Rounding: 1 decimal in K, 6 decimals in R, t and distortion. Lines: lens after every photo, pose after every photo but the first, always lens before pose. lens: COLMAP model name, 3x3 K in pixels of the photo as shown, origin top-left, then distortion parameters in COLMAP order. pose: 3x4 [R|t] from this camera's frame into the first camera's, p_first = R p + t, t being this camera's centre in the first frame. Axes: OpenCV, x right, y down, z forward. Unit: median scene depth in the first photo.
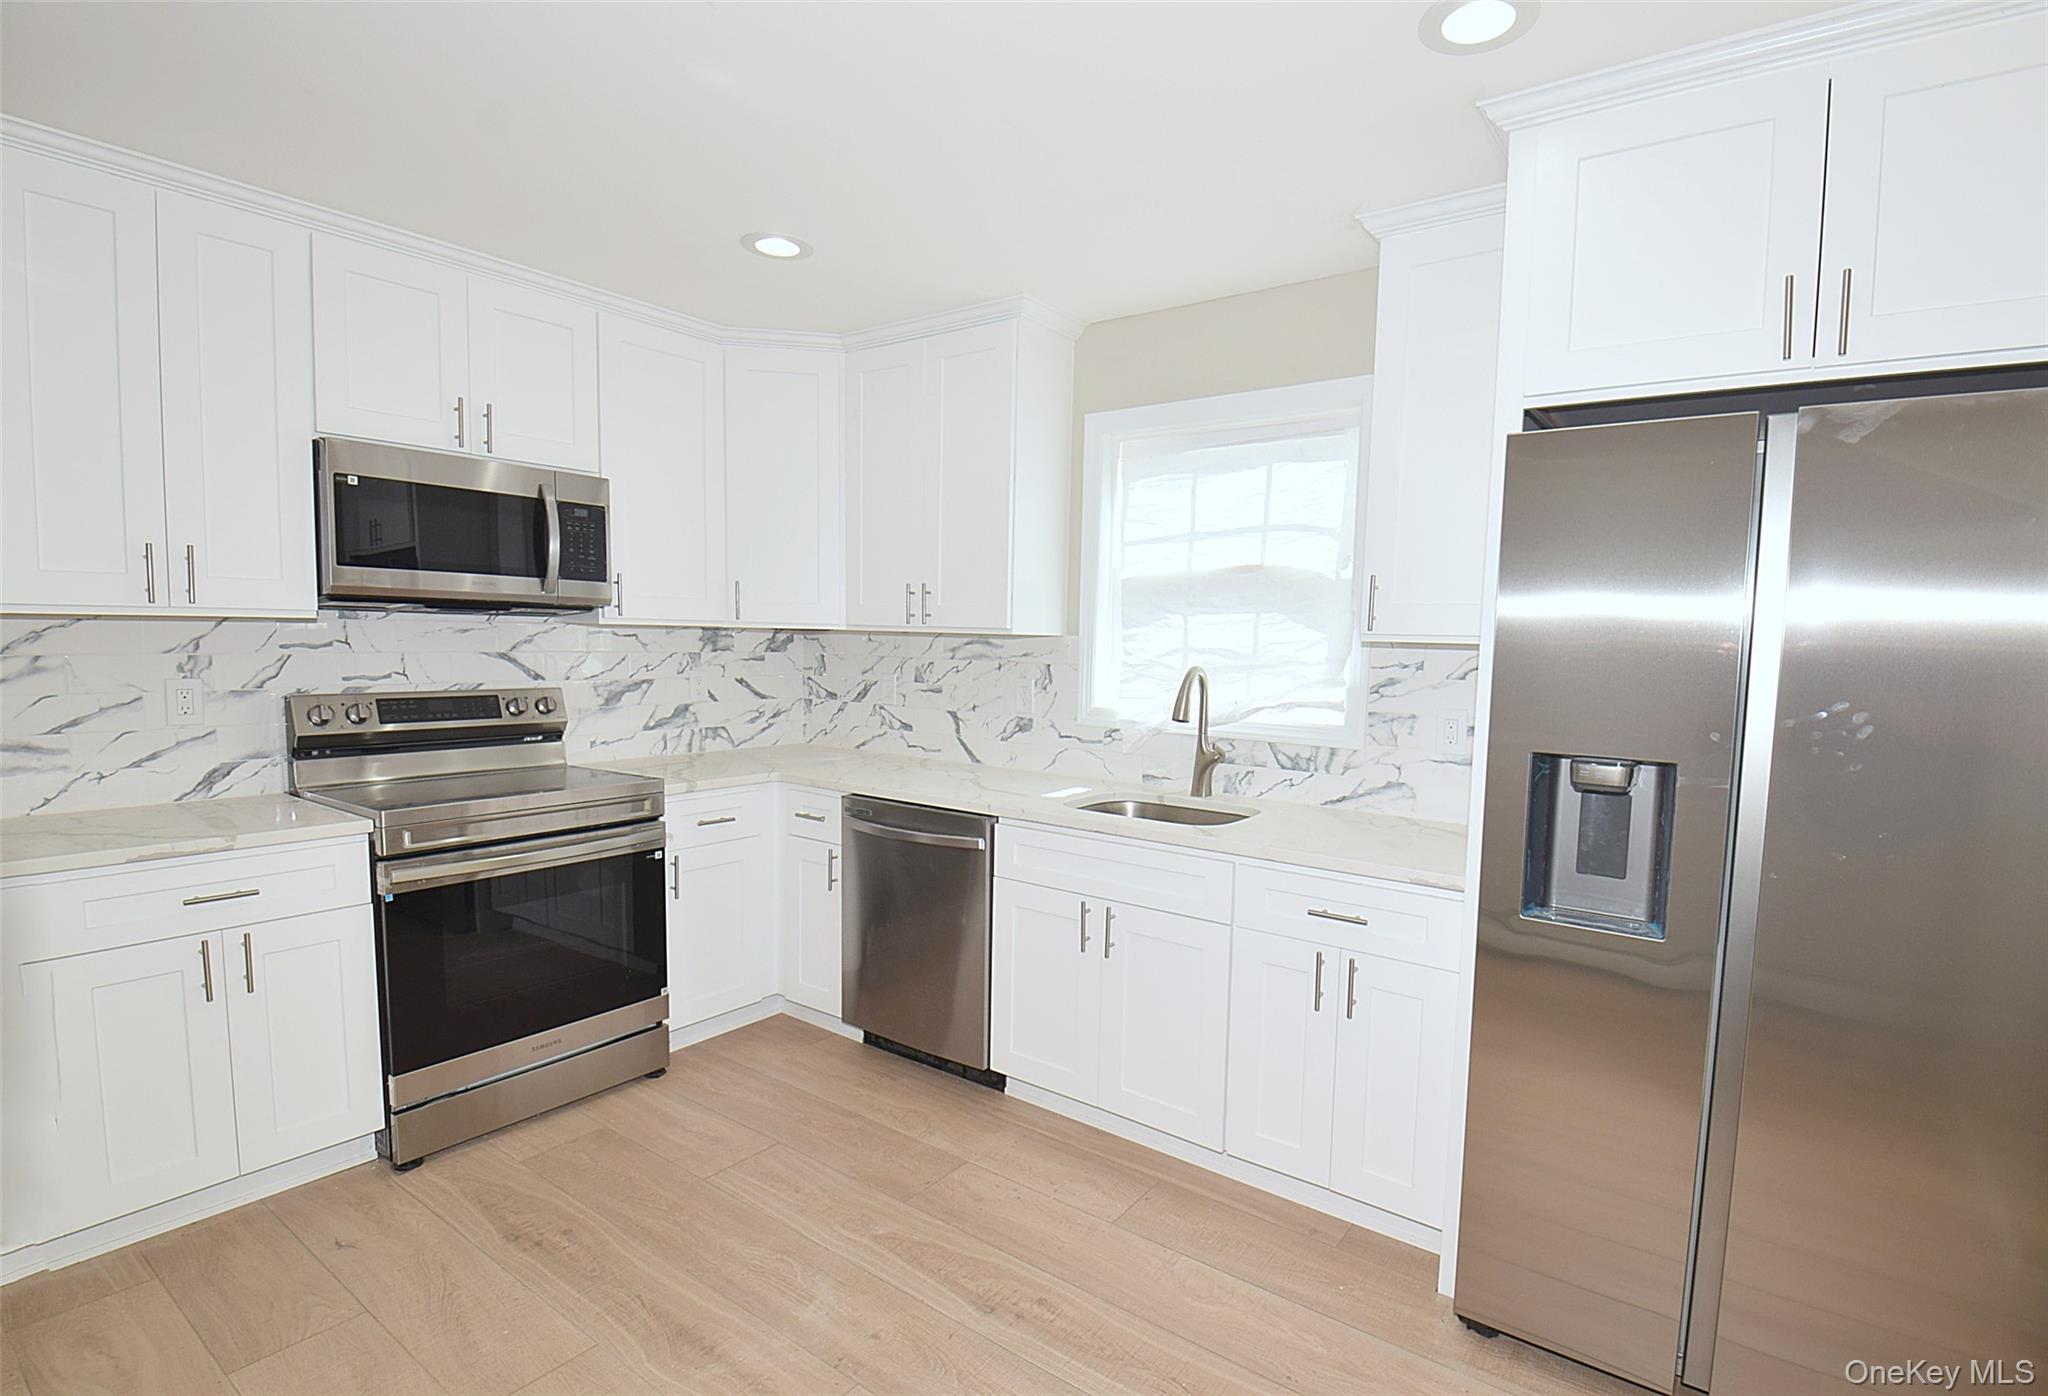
lens RADIAL K [[1018.1, 0, 1029.3], [0, 1018.1, 708.5], [0, 0, 1]] dist [0.000221, -0.000418]
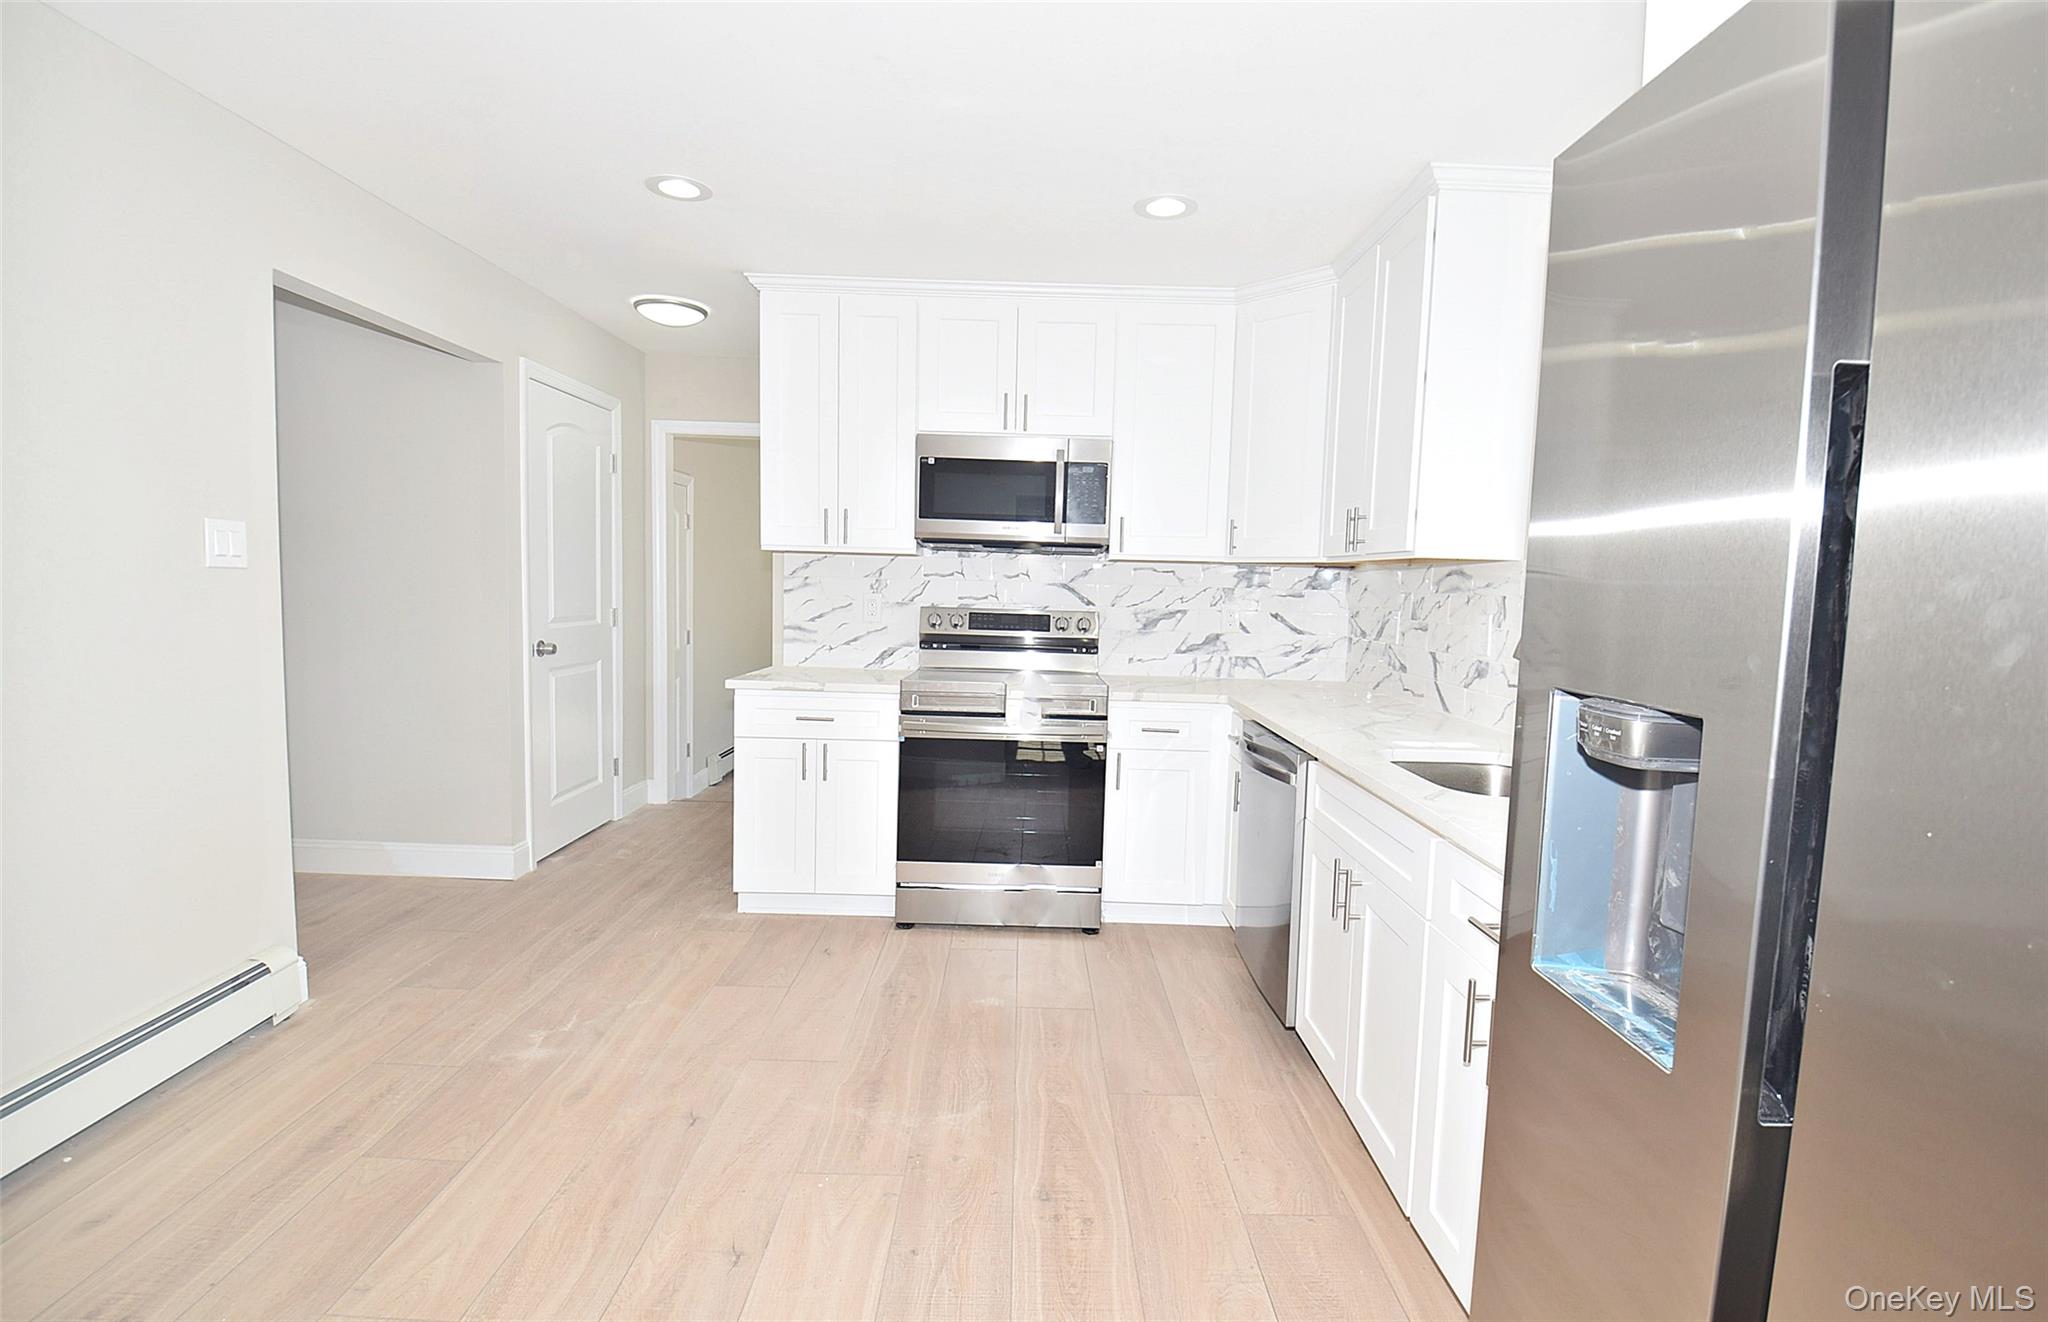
lens RADIAL K [[933.6, 0, 996.8], [0, 933.6, 653.9], [0, 0, 1]] dist [0.000175, -0.000319]
pose [[0.577702, 0.058142, -0.814174, 0.421034], [-0.076061, 0.996954, 0.017225, 0.021867], [0.812696, 0.051976, 0.580365, 0.246927]]
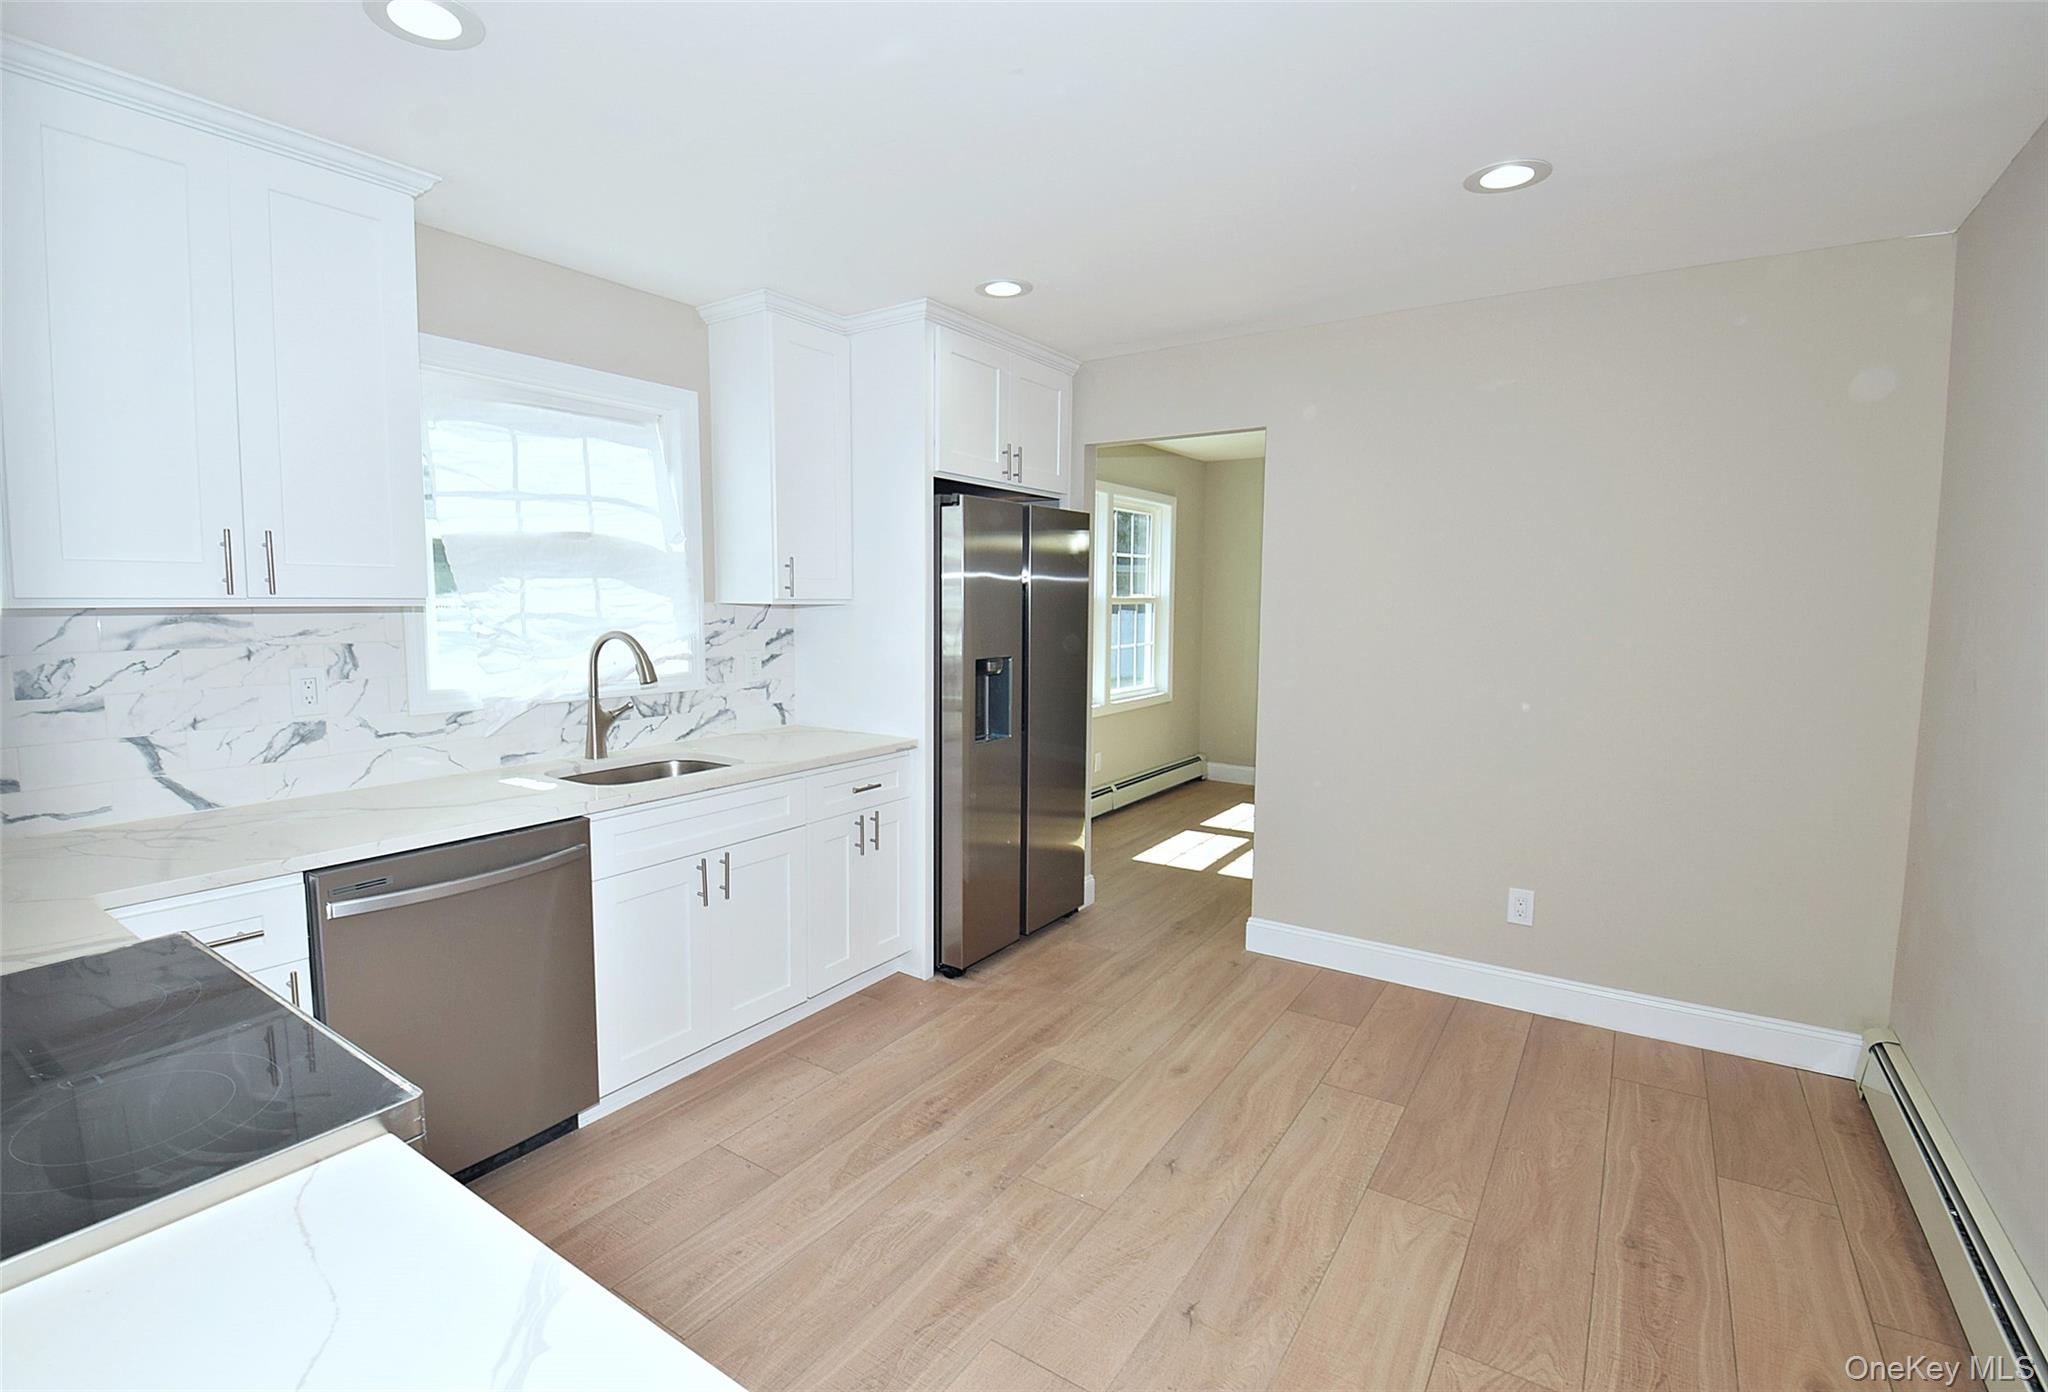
lens RADIAL K [[970.1, 0, 1024.0], [0, 970.1, 696.0], [0, 0, 1]] dist [-0.000045, -0.000416]
pose [[-0.072130, -0.121973, 0.989909, -0.768755], [0.069268, 0.989485, 0.126968, -0.065519], [-0.994987, 0.077727, -0.062922, 0.587408]]
